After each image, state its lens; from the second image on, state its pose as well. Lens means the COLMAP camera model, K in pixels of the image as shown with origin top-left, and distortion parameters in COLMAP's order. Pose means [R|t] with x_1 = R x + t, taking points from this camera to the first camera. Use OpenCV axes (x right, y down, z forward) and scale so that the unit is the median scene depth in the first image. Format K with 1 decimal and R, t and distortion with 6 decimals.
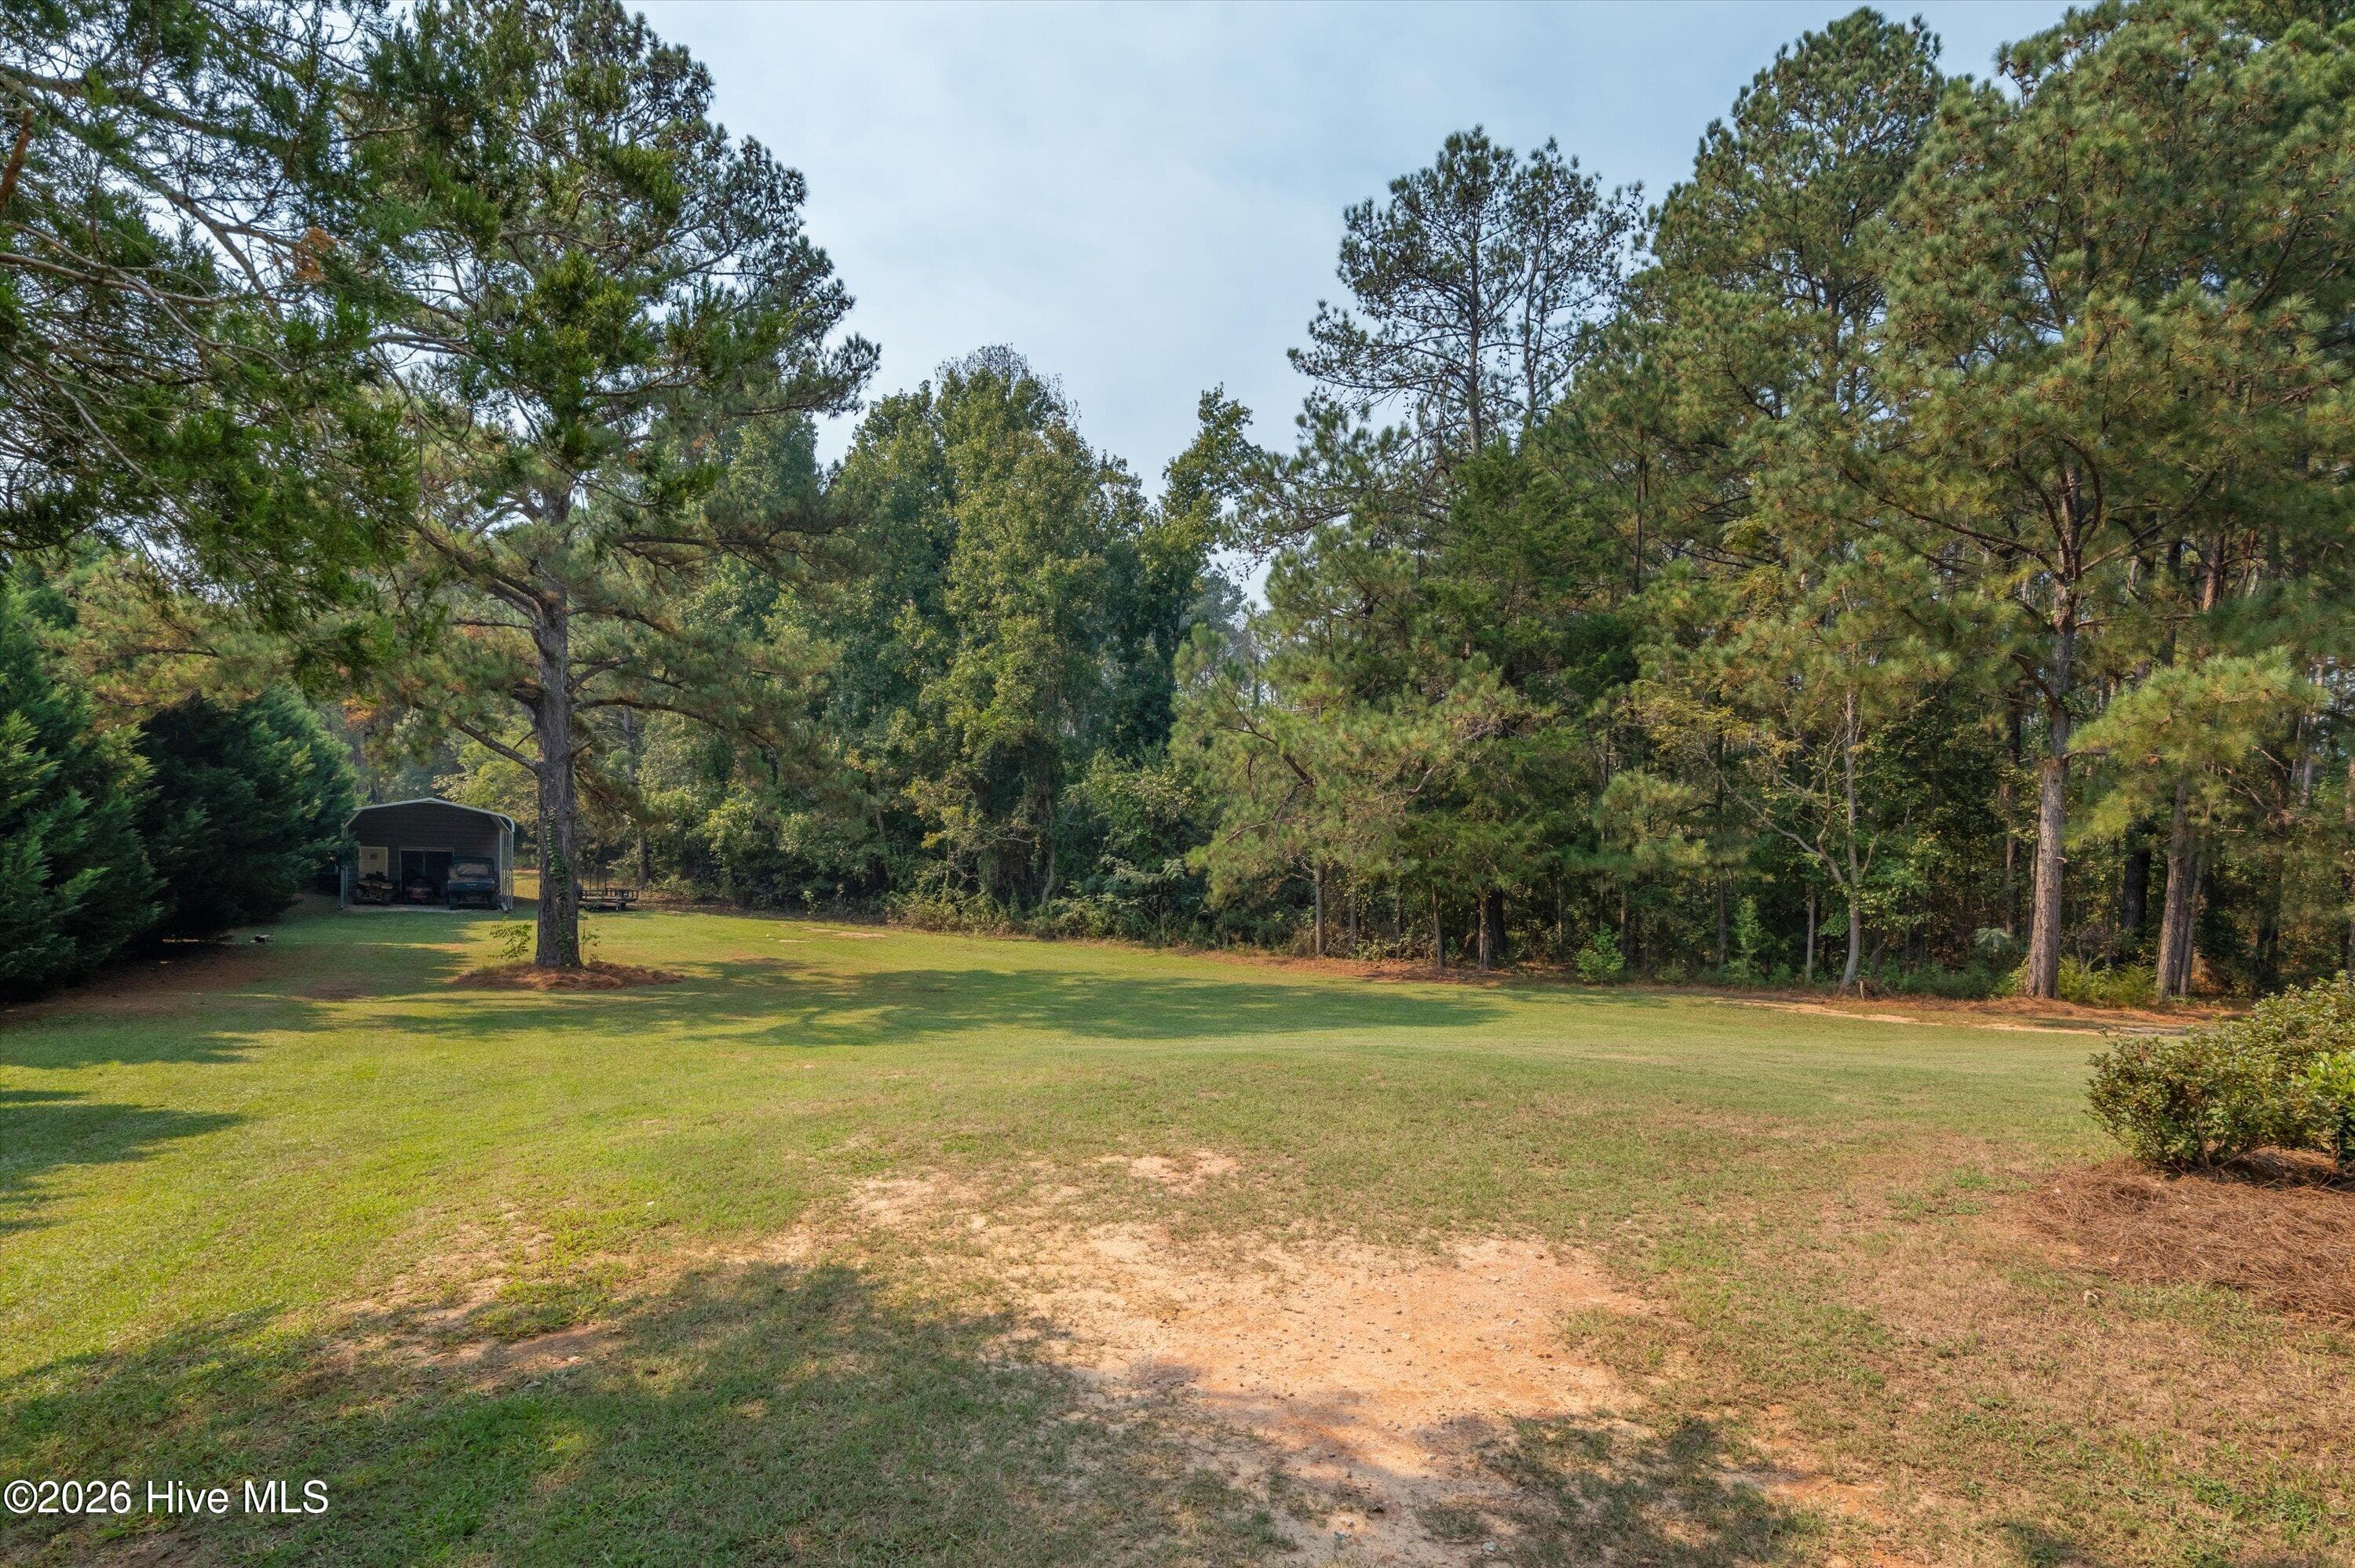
lens RADIAL K [[1229.4, 0, 1212.4], [0, 1229.4, 869.3], [0, 0, 1]] dist [0.002101, 0.001381]
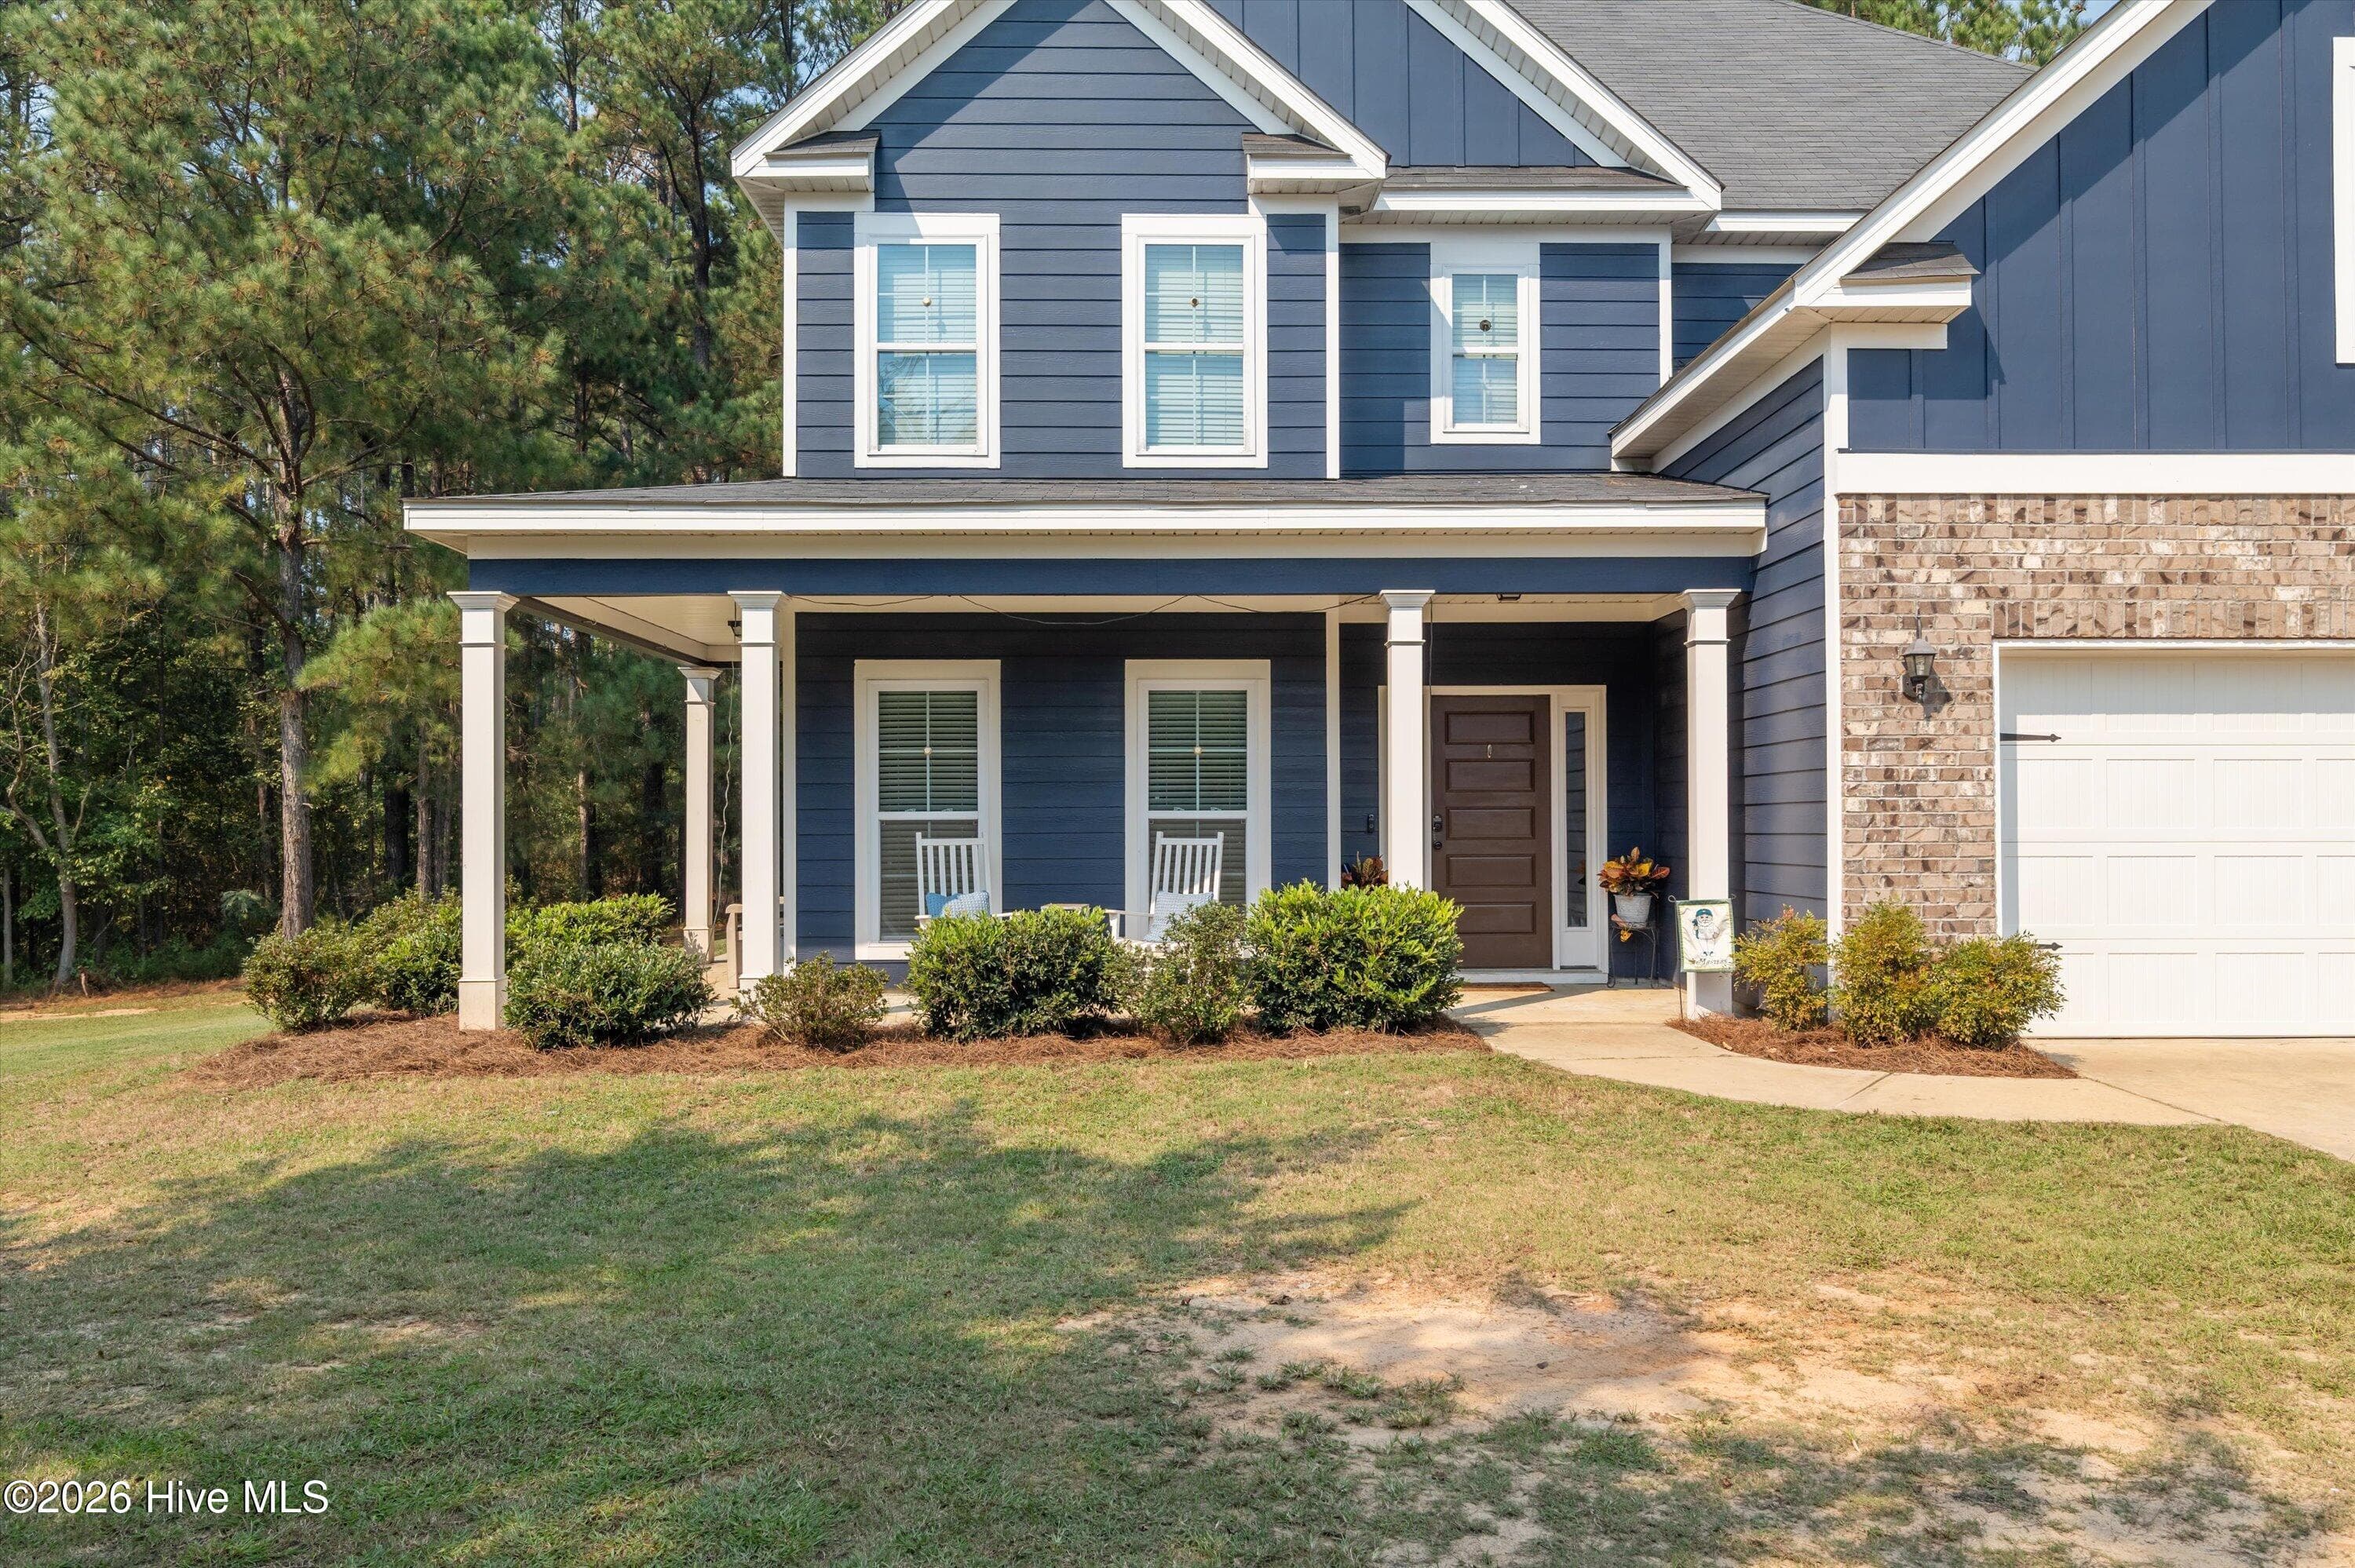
lens RADIAL K [[1717.1, 0, 1181.7], [0, 1717.1, 824.6], [0, 0, 1]] dist [0.001627, -0.005901]
pose [[0.491248, -0.051594, 0.869491, -0.081230], [0.051312, 0.998225, 0.030243, 0.000748], [-0.869507, 0.029758, 0.493023, -0.165680]]
